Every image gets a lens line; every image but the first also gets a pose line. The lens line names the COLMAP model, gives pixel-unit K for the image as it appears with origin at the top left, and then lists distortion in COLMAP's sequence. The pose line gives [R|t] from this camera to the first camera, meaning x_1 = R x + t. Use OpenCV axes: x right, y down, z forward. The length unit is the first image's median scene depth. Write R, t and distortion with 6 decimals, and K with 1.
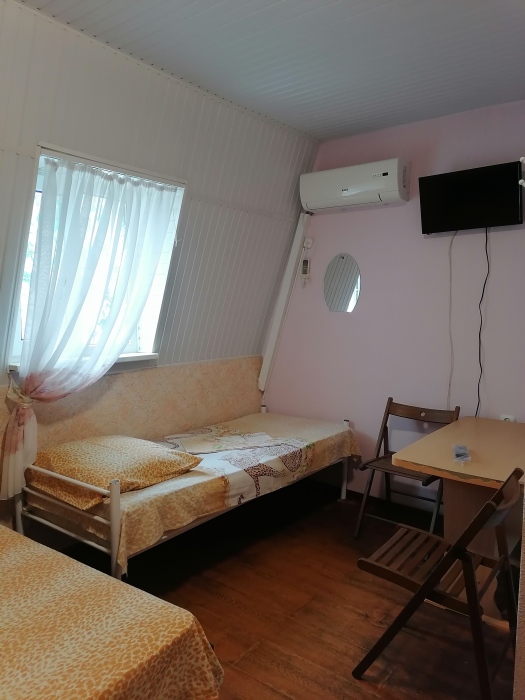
lens RADIAL K [[519.2, 0, 262.5], [0, 519.2, 350.0], [0, 0, 1]] dist [0.110751, -0.143339]
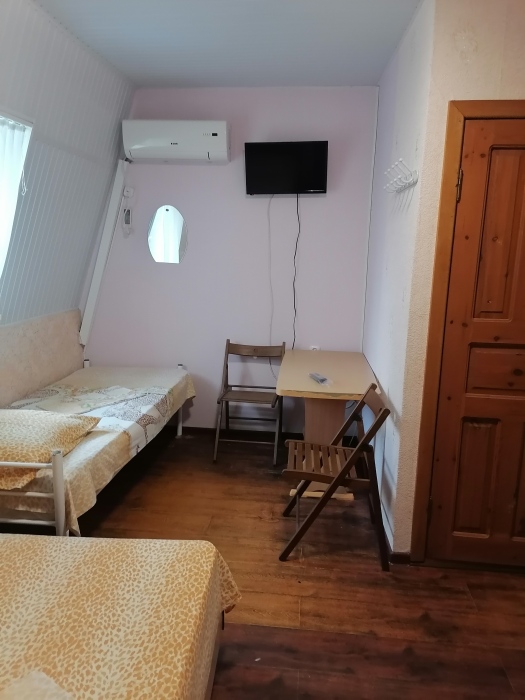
lens RADIAL K [[519.2, 0, 262.5], [0, 519.2, 350.0], [0, 0, 1]] dist [0.110751, -0.143339]
pose [[0.849411, -0.097955, 0.518560, -0.336828], [0.036675, 0.991204, 0.127162, -0.035446], [-0.526455, -0.088995, 0.845532, -0.003529]]
